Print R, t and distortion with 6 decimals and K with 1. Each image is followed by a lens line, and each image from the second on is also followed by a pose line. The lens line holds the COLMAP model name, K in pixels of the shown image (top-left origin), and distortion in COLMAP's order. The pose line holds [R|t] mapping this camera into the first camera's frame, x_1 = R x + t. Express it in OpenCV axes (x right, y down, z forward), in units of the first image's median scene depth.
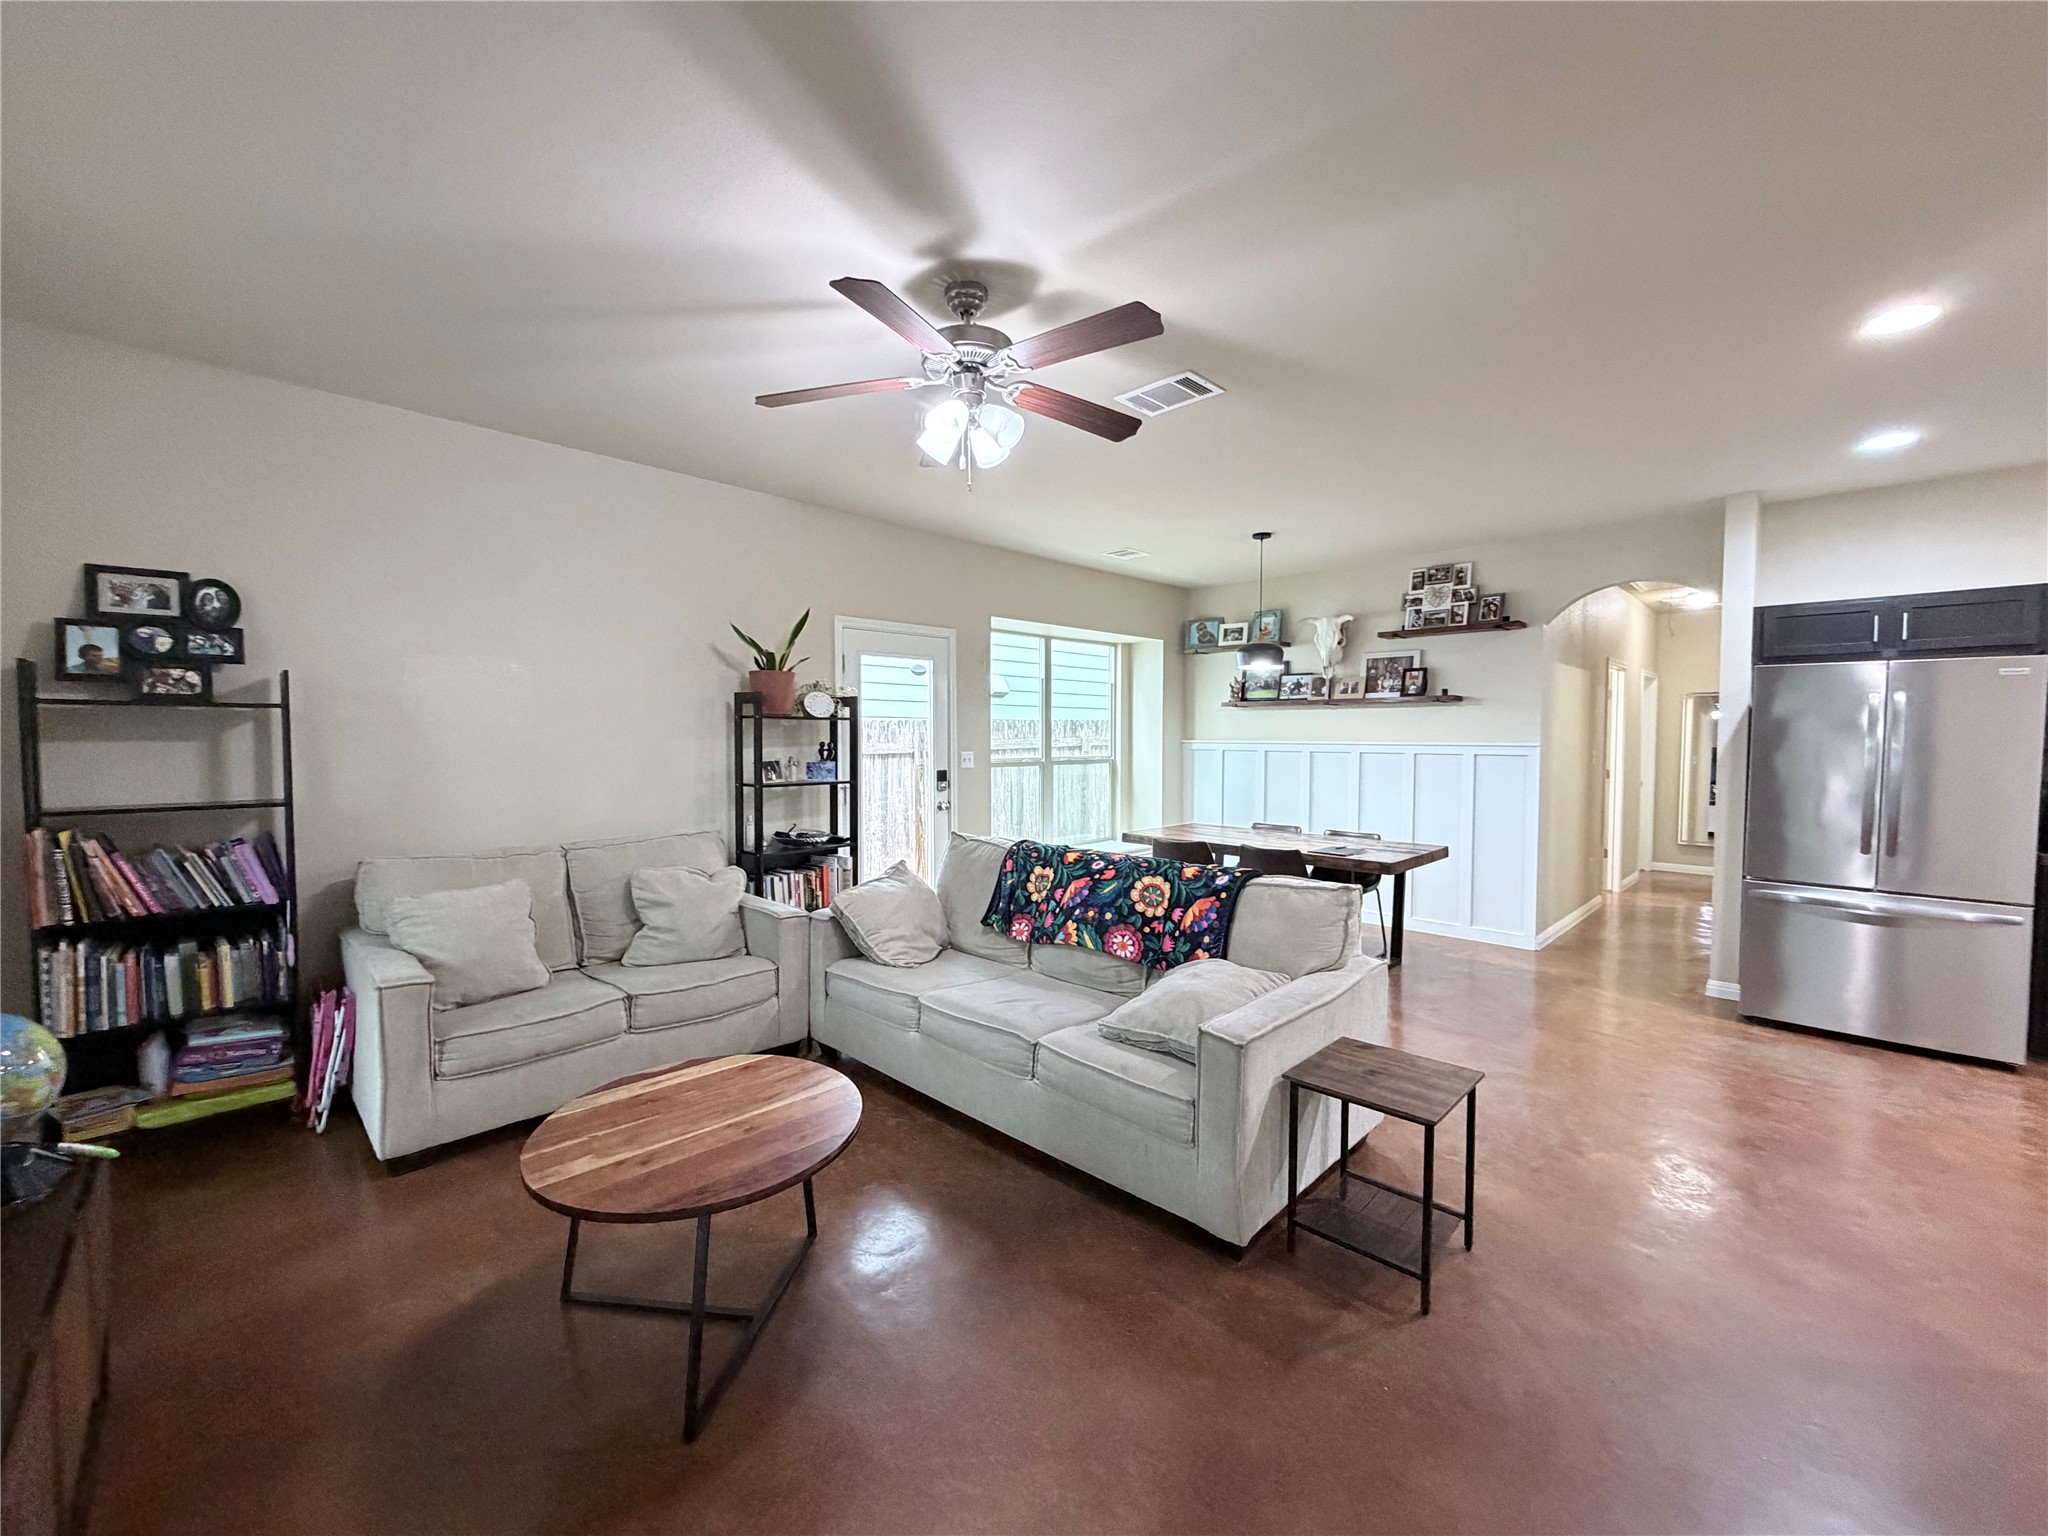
lens RADIAL K [[819.4, 0, 1026.0], [0, 819.4, 769.5], [0, 0, 1]] dist [-0.000407, 0.000066]
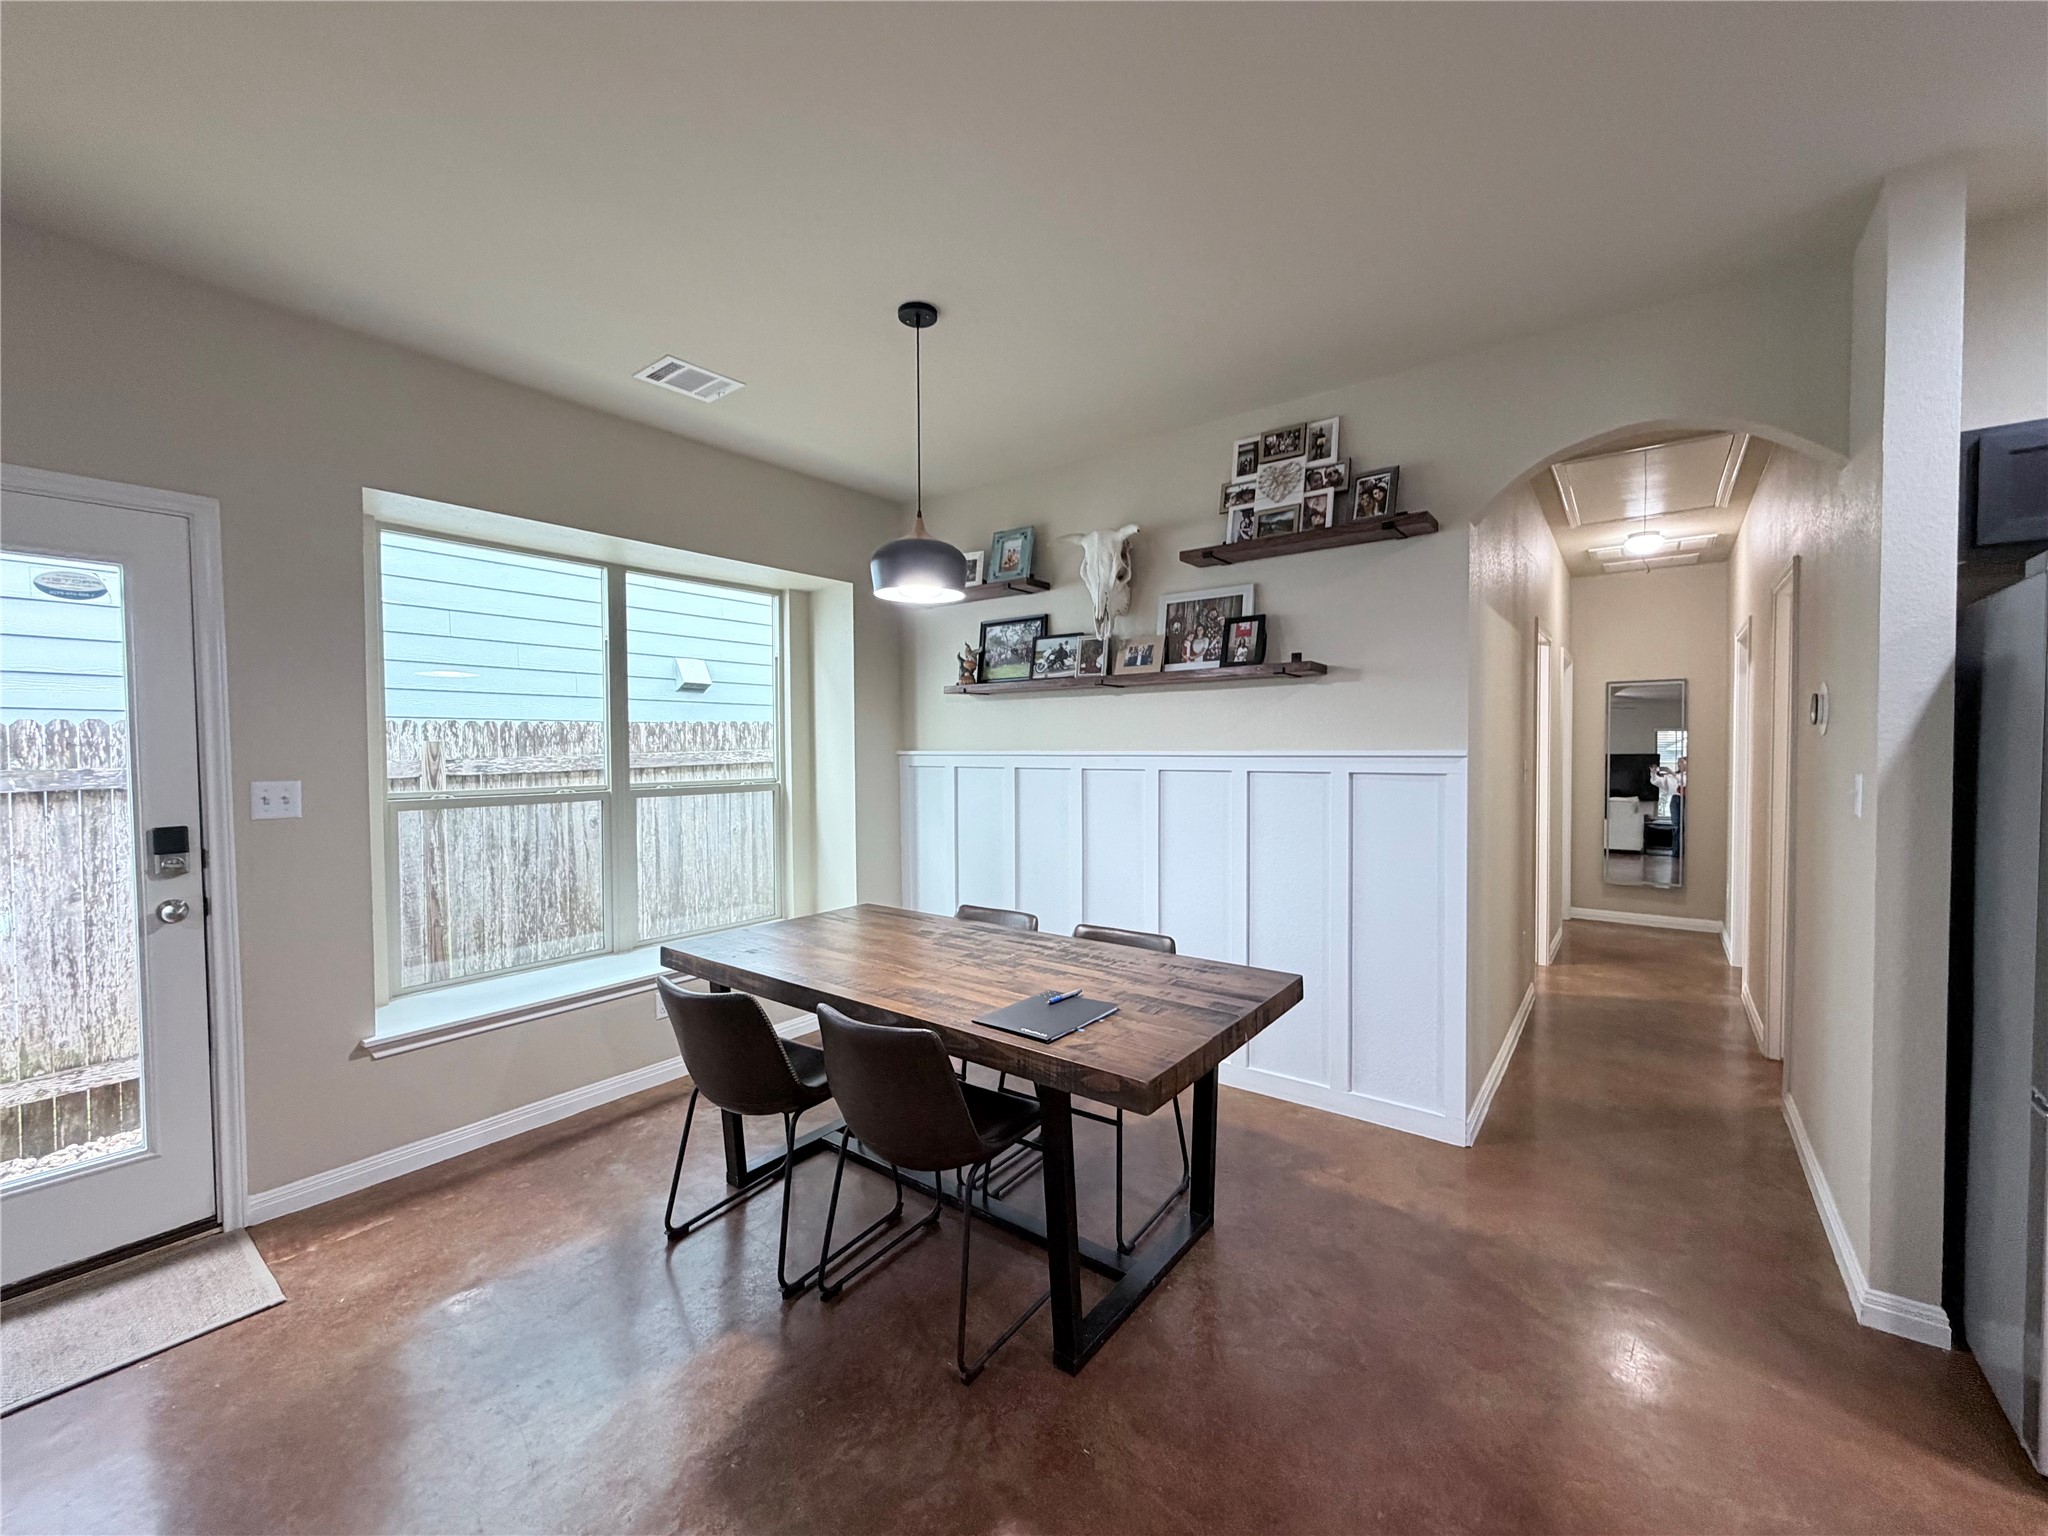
lens RADIAL K [[819.4, 0, 1023.3], [0, 819.4, 766.2], [0, 0, 1]] dist [-0.000407, 0.000066]
pose [[0.992106, -0.012361, 0.124792, 0.247873], [0.014450, 0.999770, -0.015854, -0.015762], [-0.124567, 0.017532, 0.992056, 0.457250]]
